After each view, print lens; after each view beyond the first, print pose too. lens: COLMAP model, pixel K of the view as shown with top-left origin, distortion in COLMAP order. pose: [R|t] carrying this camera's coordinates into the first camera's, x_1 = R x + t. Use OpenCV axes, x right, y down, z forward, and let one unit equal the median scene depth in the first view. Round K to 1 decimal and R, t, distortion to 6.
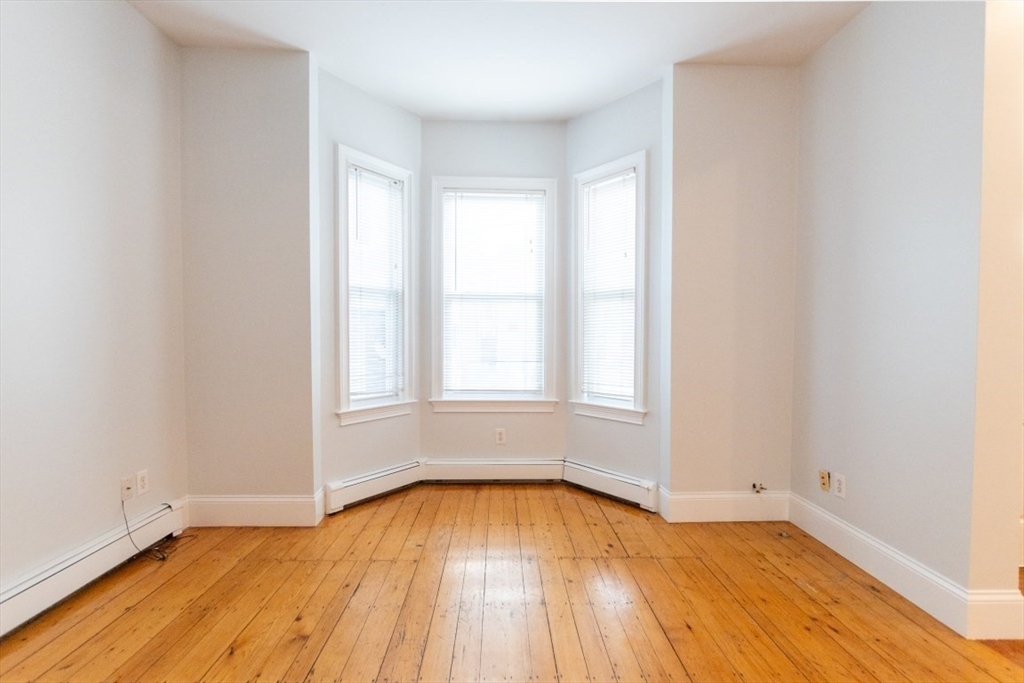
lens RADIAL K [[466.8, 0, 513.4], [0, 466.8, 348.9], [0, 0, 1]] dist [-0.002306, -0.000065]
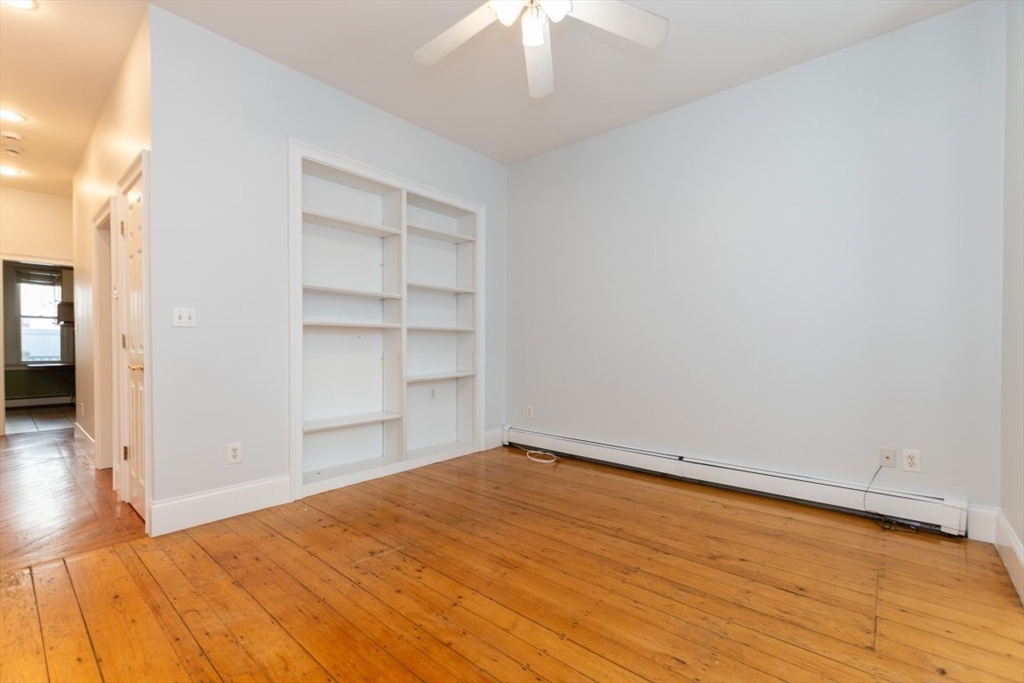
lens RADIAL K [[441.2, 0, 513.5], [0, 441.2, 351.9], [0, 0, 1]] dist [0.008844, -0.004251]
pose [[-0.676598, 0.003894, -0.736342, 0.440481], [-0.026580, 0.999205, 0.029708, 0.023187], [0.735873, 0.039672, -0.675957, 0.772094]]
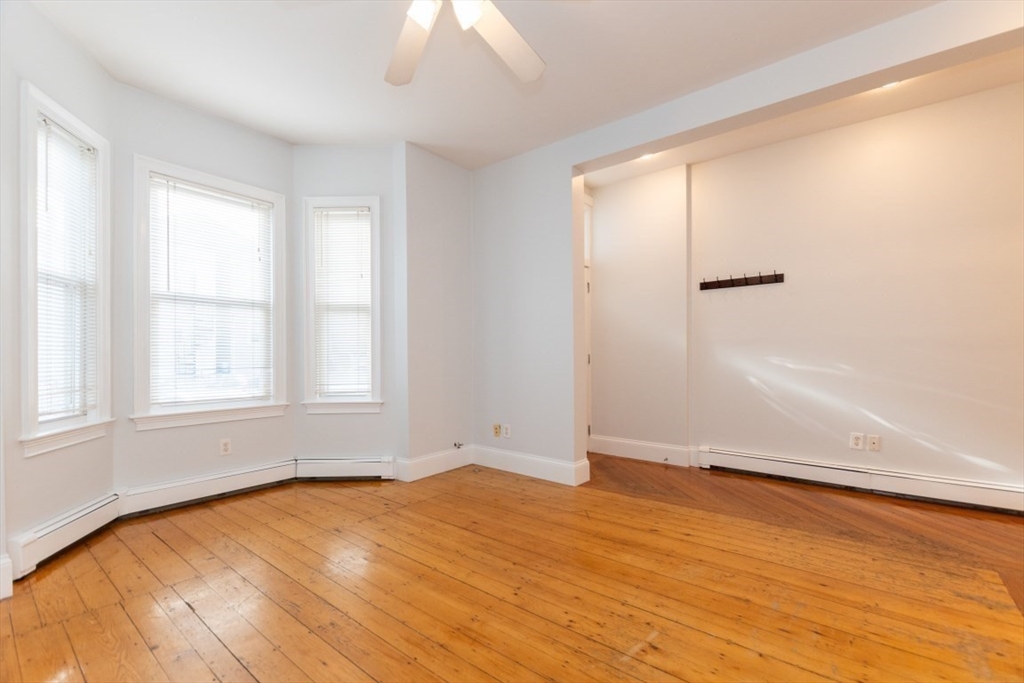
lens RADIAL K [[441.2, 0, 513.5], [0, 441.2, 351.9], [0, 0, 1]] dist [0.008844, -0.004251]
pose [[0.647912, -0.003886, 0.761705, -0.388109], [0.029739, 0.999354, -0.020199, 0.033319], [-0.761134, 0.035739, 0.647609, -0.046813]]
